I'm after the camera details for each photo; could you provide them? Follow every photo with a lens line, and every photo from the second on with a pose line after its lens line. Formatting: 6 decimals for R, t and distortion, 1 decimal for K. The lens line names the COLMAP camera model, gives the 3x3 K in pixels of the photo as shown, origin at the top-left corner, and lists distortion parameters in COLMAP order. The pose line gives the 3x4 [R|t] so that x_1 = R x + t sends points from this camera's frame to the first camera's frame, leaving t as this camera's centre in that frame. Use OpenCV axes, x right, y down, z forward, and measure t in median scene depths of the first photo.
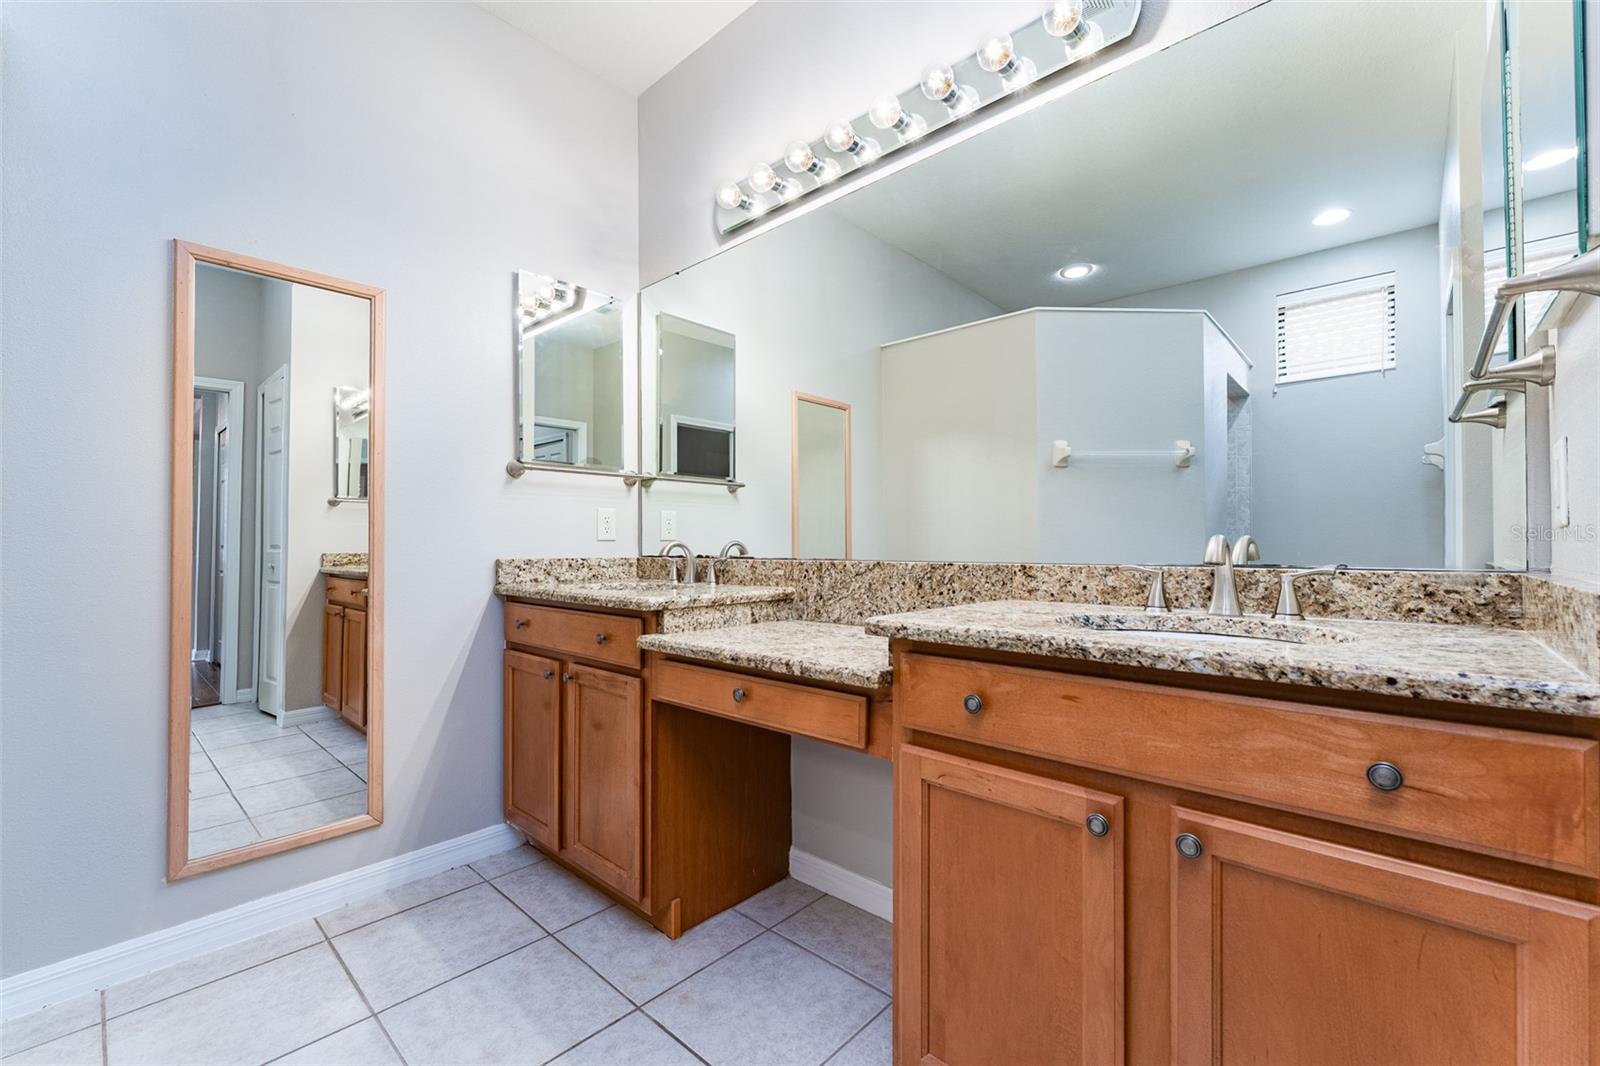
lens RADIAL K [[633.6, 0, 798.4], [0, 633.6, 530.7], [0, 0, 1]] dist [-0.002599, -0.000163]
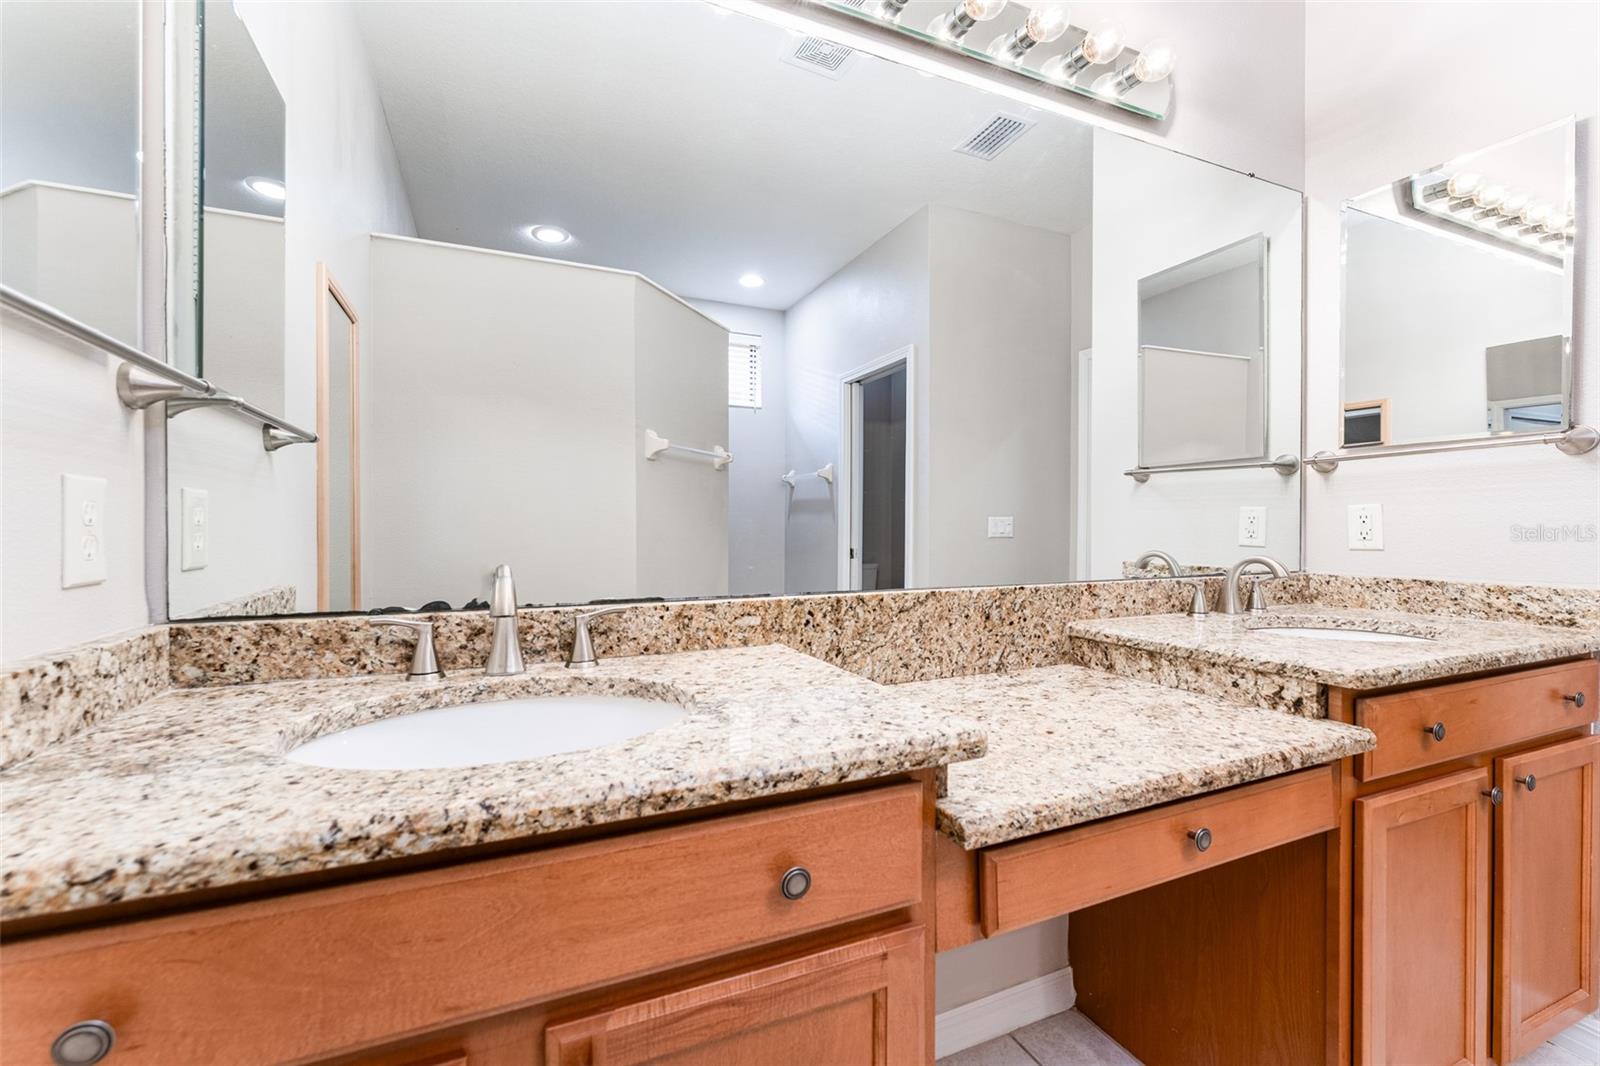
lens RADIAL K [[633.6, 0, 798.4], [0, 633.6, 530.7], [0, 0, 1]] dist [-0.002599, -0.000163]
pose [[0.436048, -0.001891, 0.899921, -0.614668], [-0.016228, 0.999819, 0.009964, -0.026108], [-0.899777, -0.018948, 0.435938, 0.833734]]
